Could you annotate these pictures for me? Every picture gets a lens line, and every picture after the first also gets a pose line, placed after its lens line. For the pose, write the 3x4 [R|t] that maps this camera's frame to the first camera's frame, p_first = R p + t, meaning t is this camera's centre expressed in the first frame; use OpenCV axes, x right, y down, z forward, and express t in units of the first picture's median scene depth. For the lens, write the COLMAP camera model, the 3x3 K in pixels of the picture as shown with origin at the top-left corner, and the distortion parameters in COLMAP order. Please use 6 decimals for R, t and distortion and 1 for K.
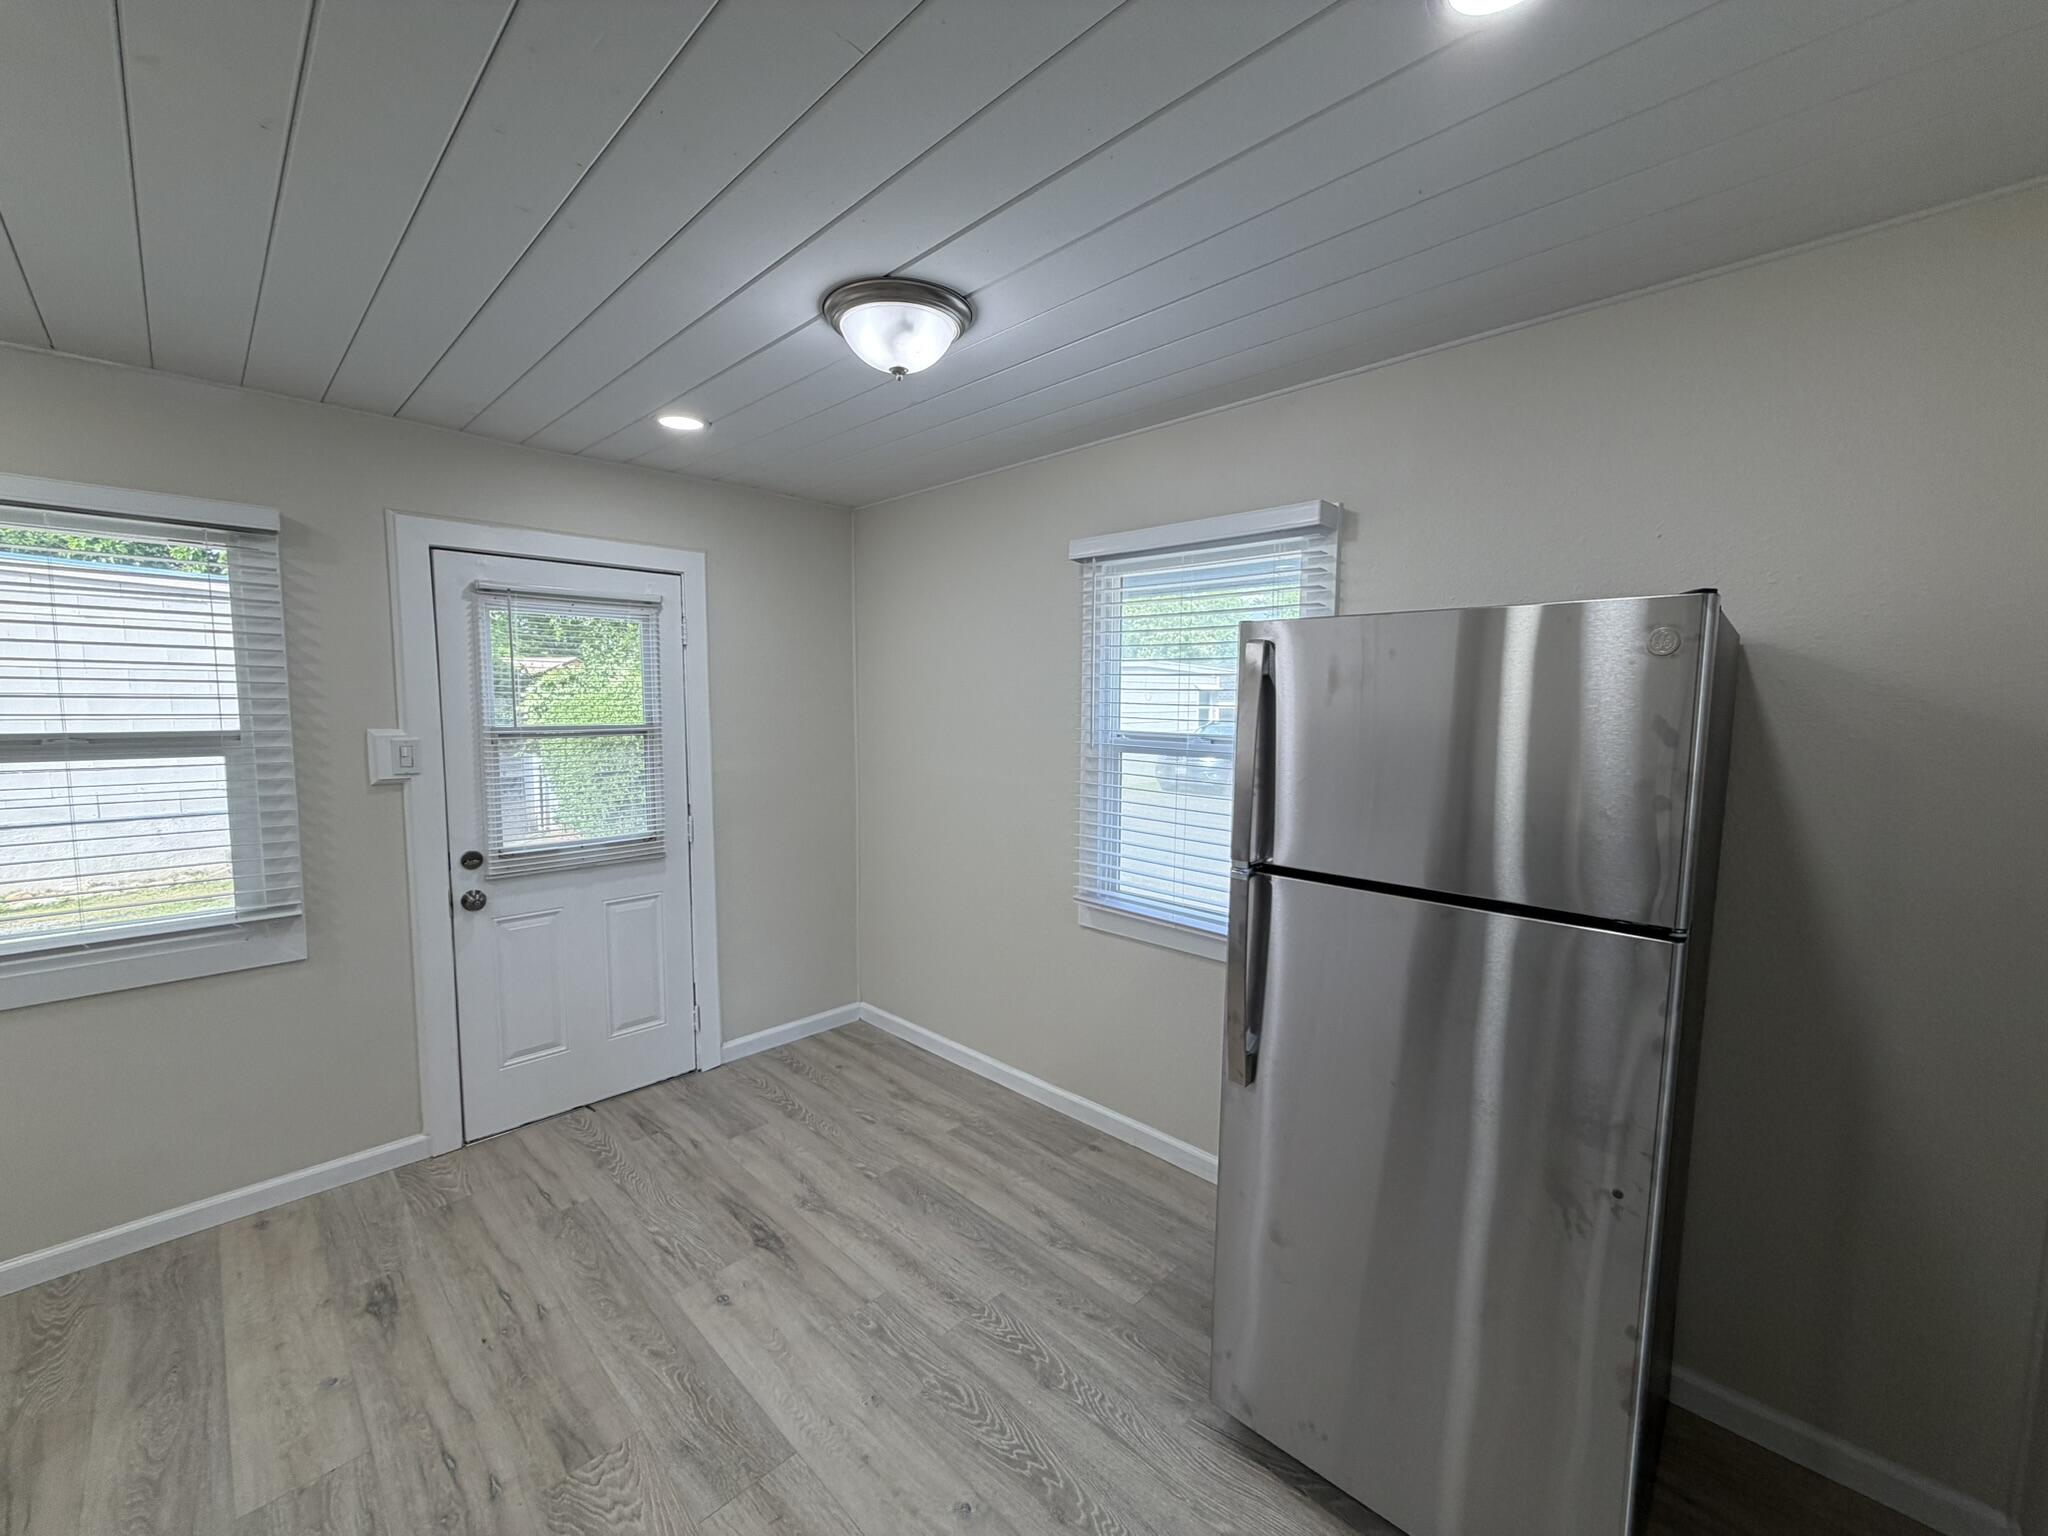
lens RADIAL K [[811.8, 0, 1017.6], [0, 811.8, 772.5], [0, 0, 1]] dist [-0.000196, -0.000180]
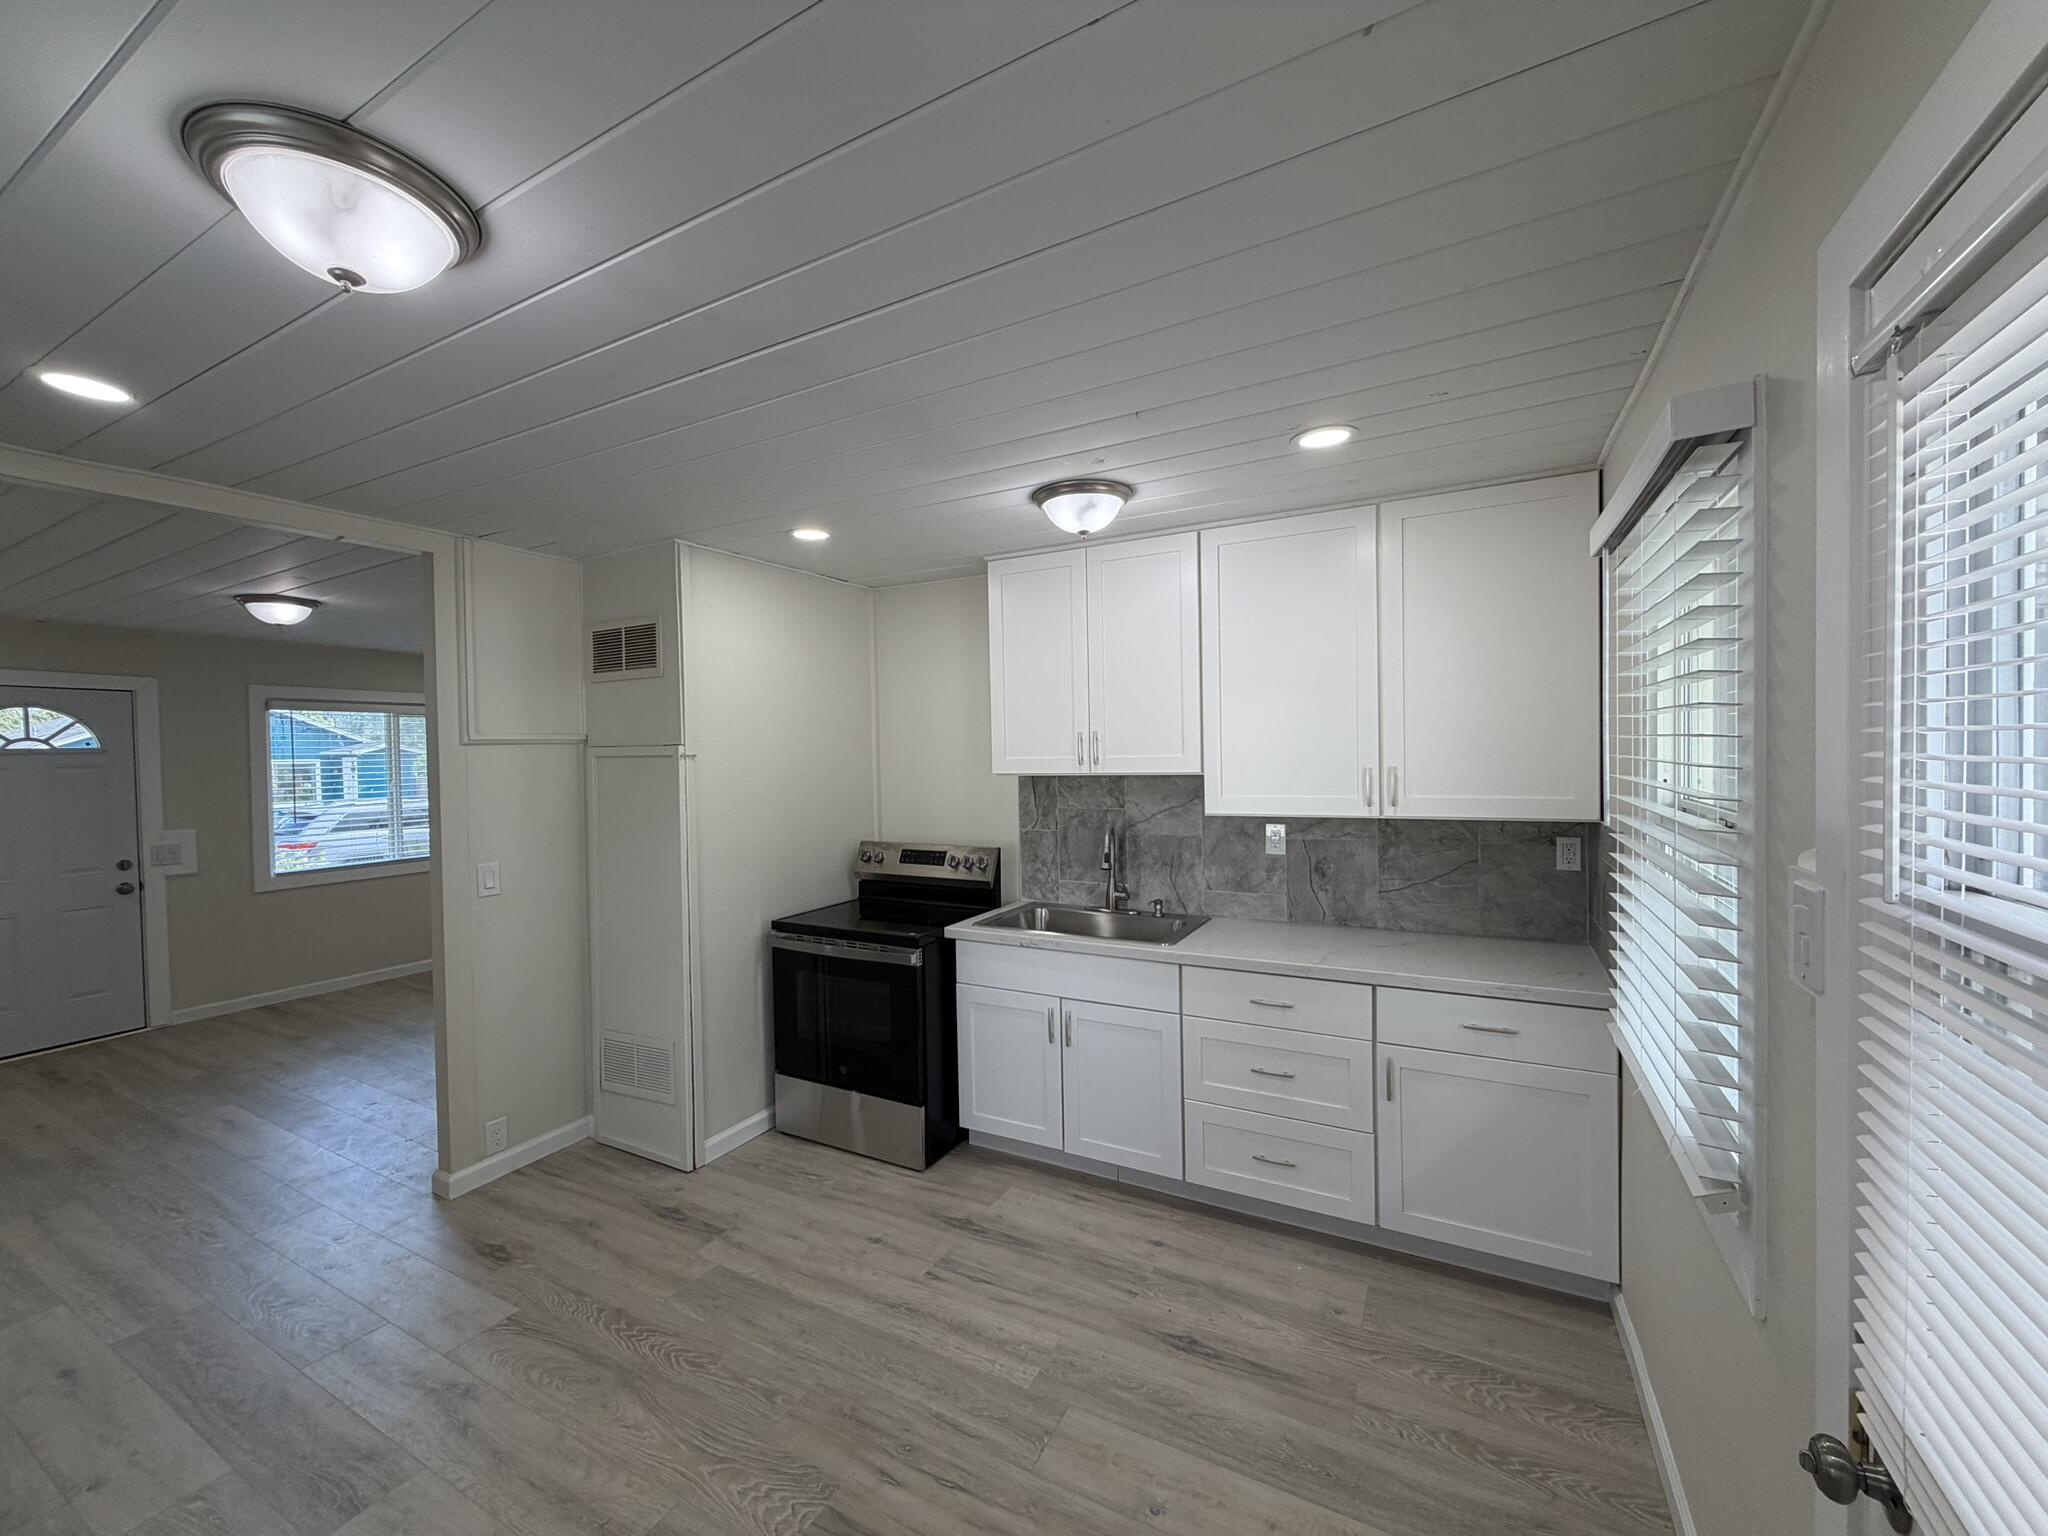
lens RADIAL K [[811.8, 0, 1018.5], [0, 811.8, 770.1], [0, 0, 1]] dist [-0.000196, -0.000180]
pose [[-0.961312, 0.017841, -0.274883, -0.366863], [-0.010907, 0.994653, 0.102699, -0.138698], [0.275245, 0.101724, -0.955977, 1.397086]]
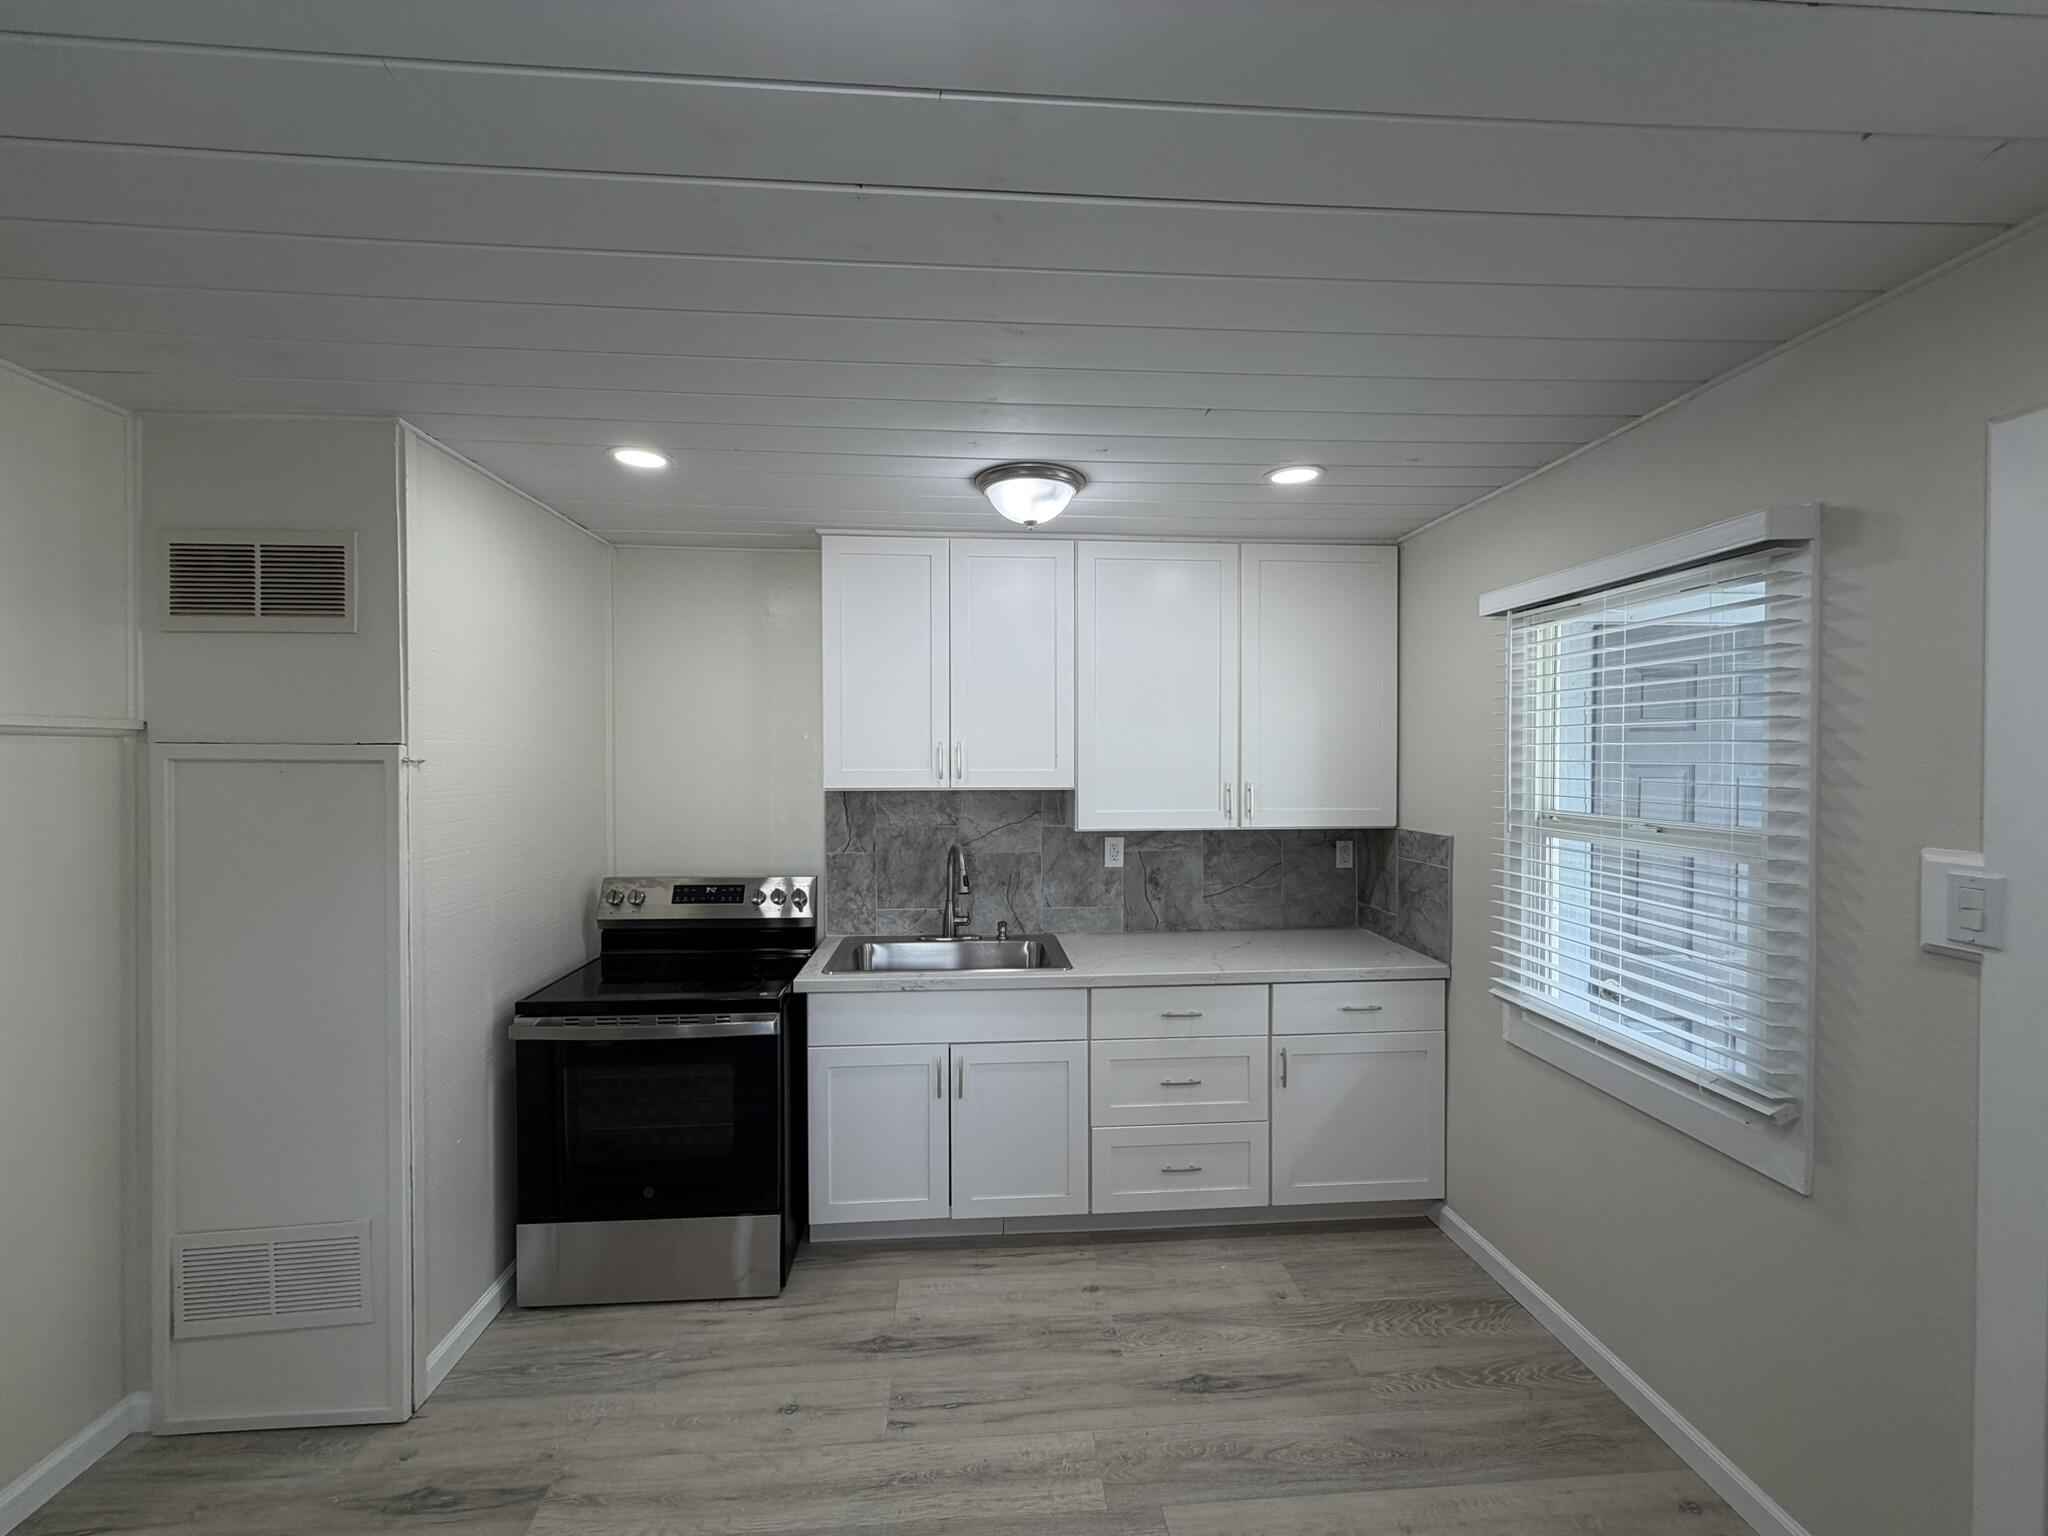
lens RADIAL K [[811.8, 0, 1018.6], [0, 811.8, 770.9], [0, 0, 1]] dist [-0.000196, -0.000180]
pose [[-0.663382, 0.005399, -0.748262, 0.007990], [-0.068214, 0.995374, 0.067658, -0.109788], [0.745166, 0.095925, -0.659944, 0.998270]]
